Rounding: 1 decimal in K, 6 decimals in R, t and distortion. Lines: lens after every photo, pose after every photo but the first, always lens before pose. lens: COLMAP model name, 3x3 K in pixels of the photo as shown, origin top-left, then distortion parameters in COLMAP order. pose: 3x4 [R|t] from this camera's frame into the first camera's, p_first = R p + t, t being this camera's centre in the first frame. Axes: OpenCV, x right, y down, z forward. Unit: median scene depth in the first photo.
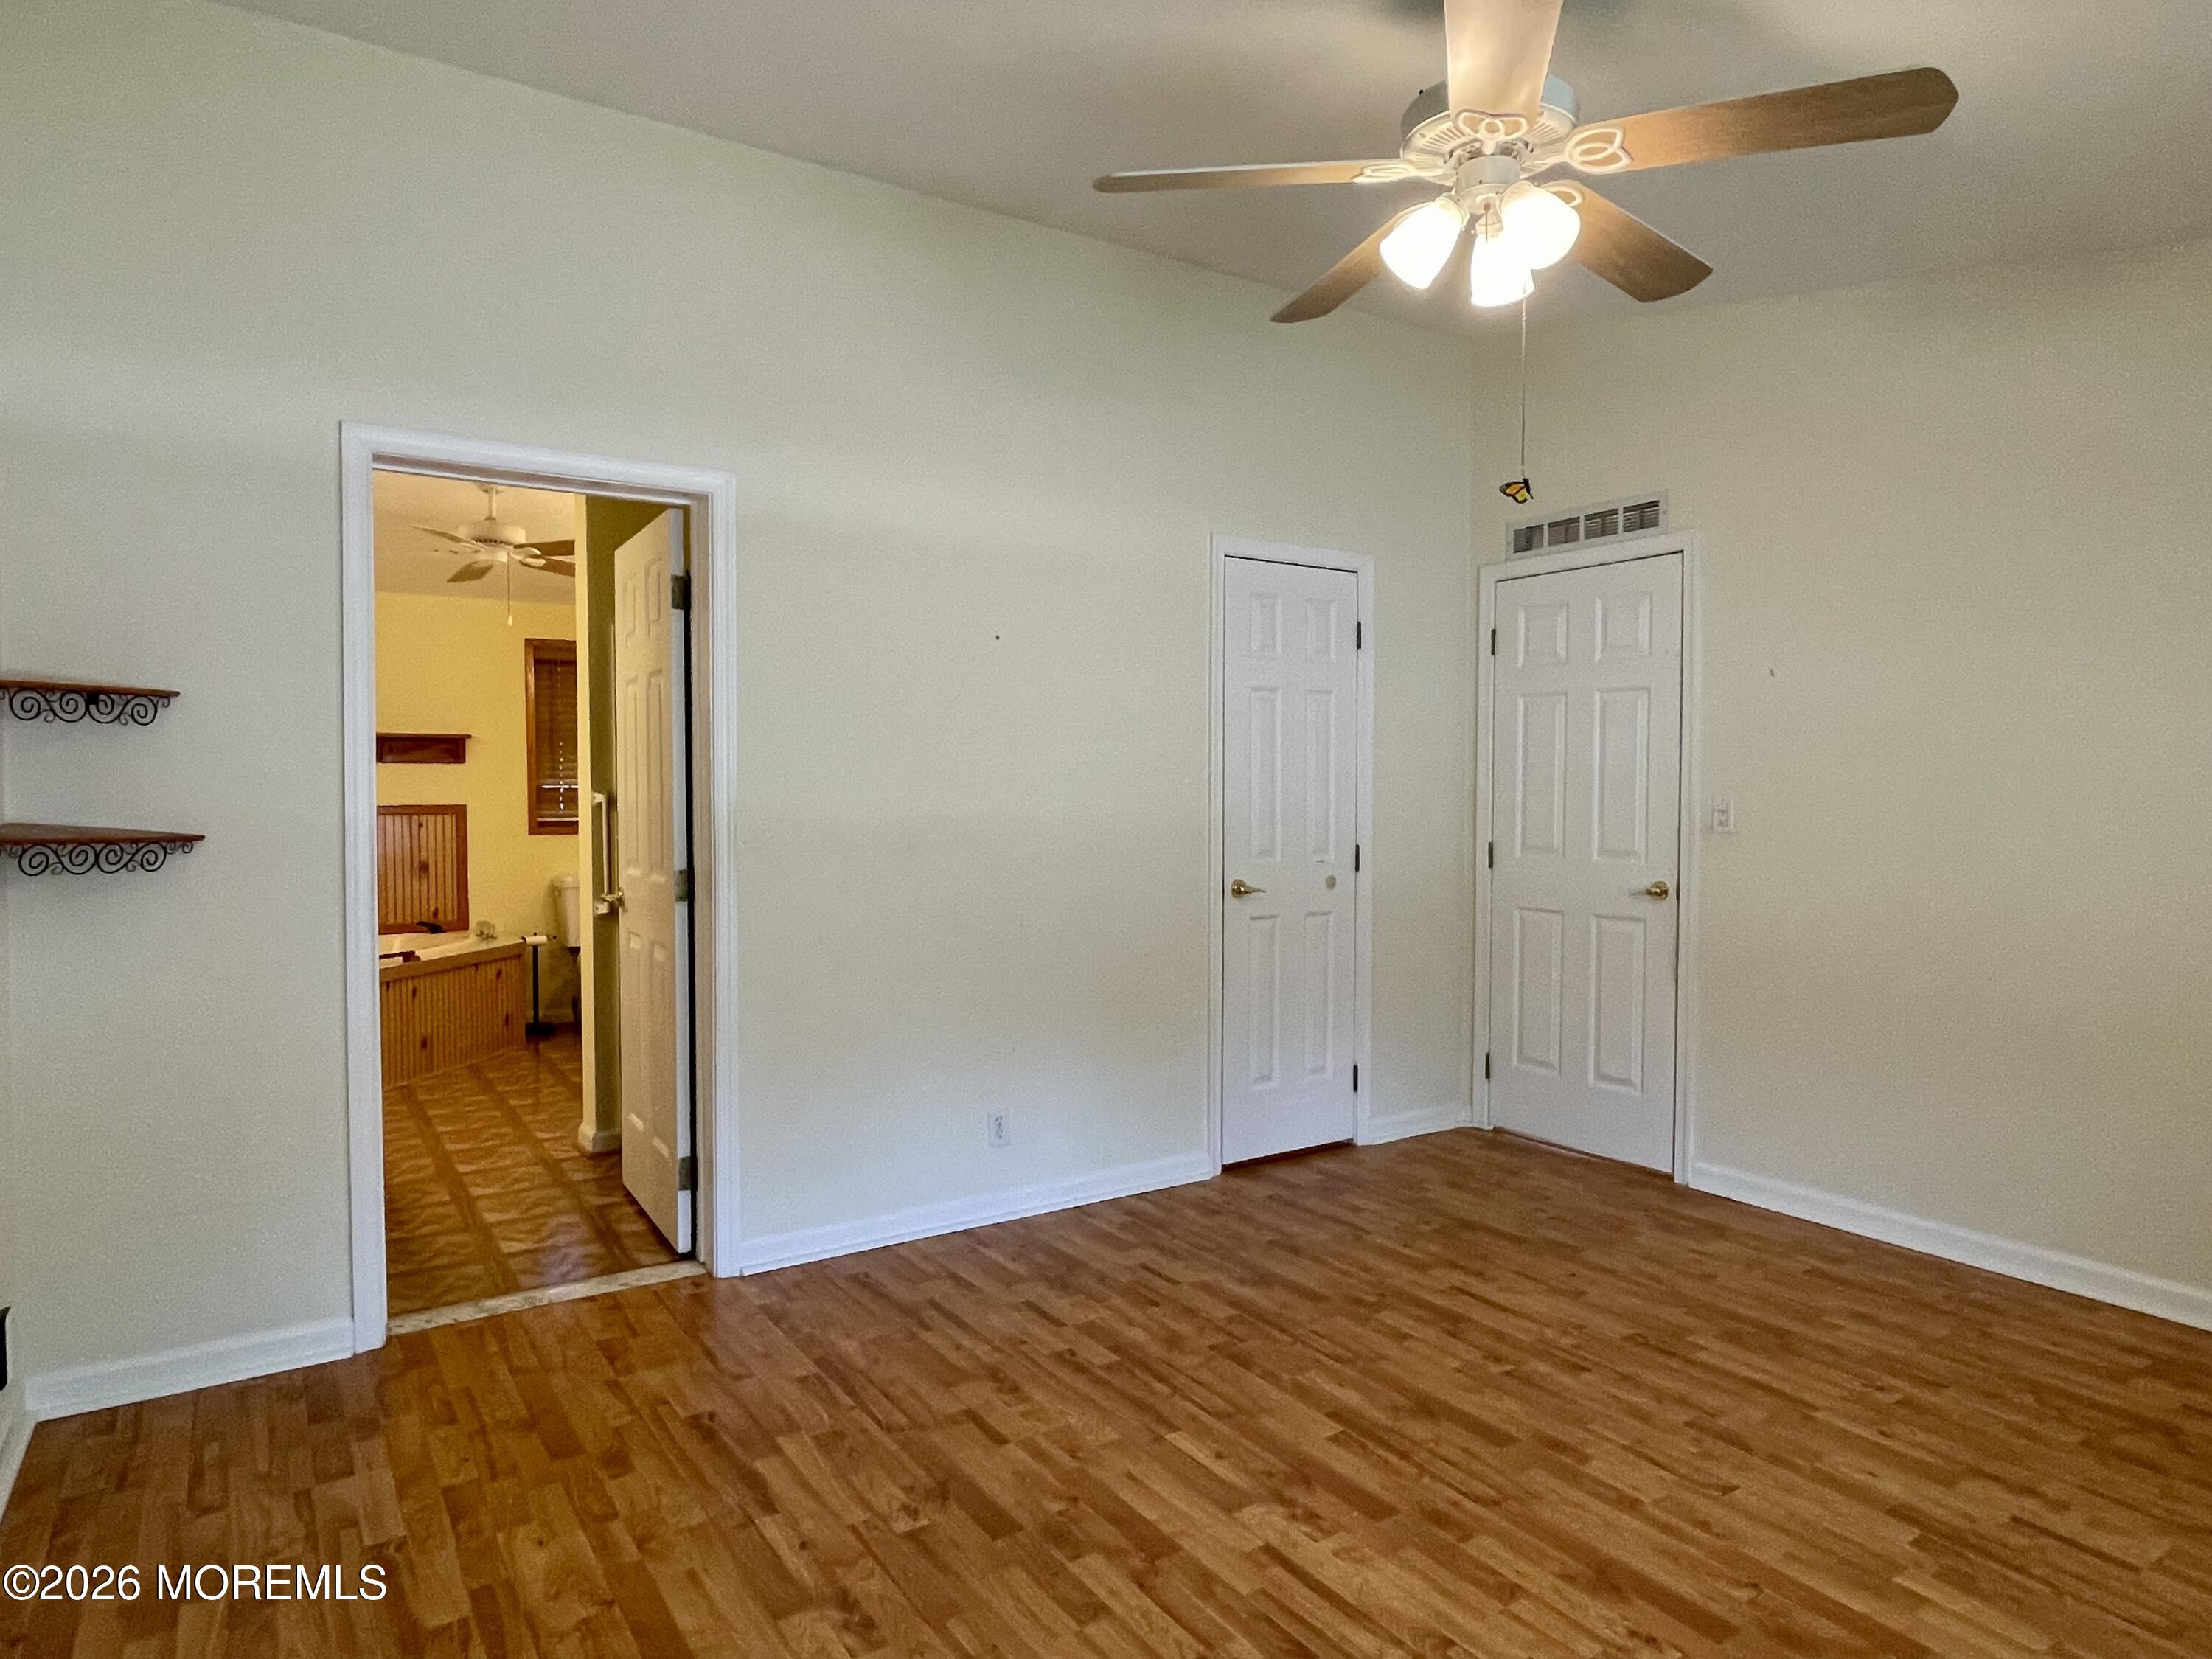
lens RADIAL K [[1297.2, 0, 1121.2], [0, 1297.2, 816.0], [0, 0, 1]] dist [0.000185, 0.005031]
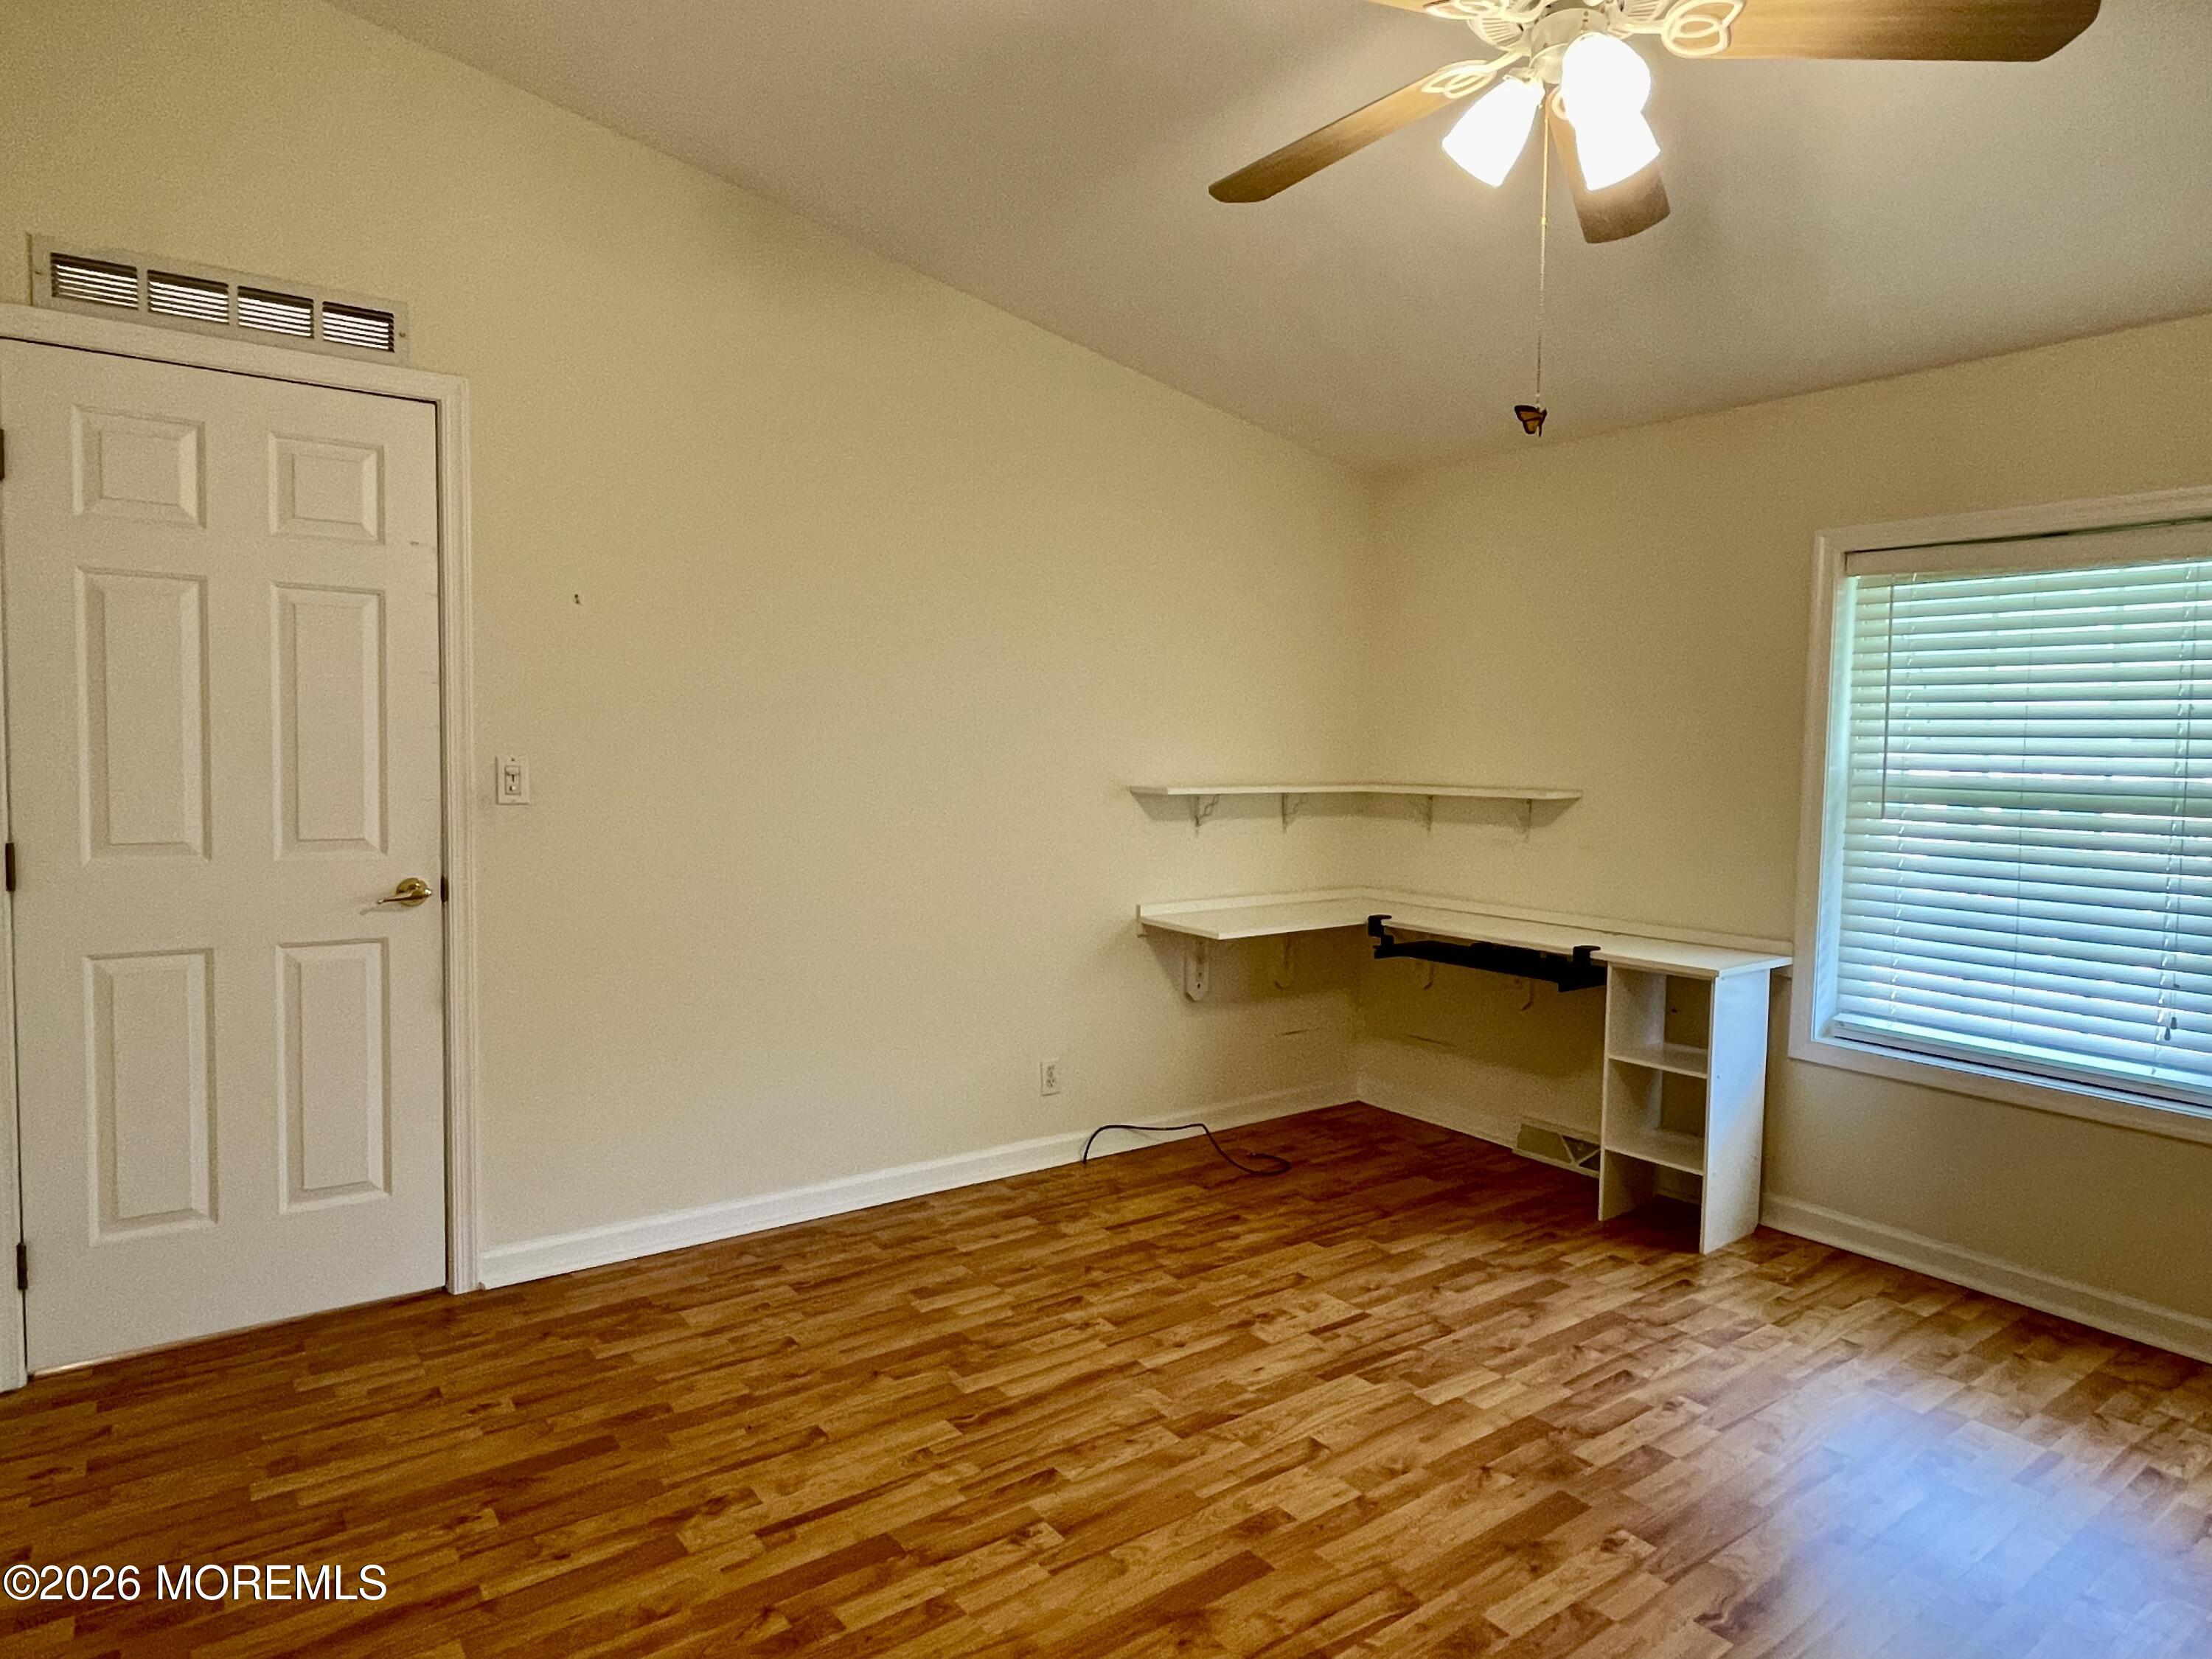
lens RADIAL K [[1297.2, 0, 1106.6], [0, 1297.2, 837.6], [0, 0, 1]] dist [0.000185, 0.005031]
pose [[-0.041017, -0.069473, 0.996740, -0.406059], [0.005572, 0.997548, 0.069759, -0.024573], [-0.999143, 0.008415, -0.040529, 0.951337]]
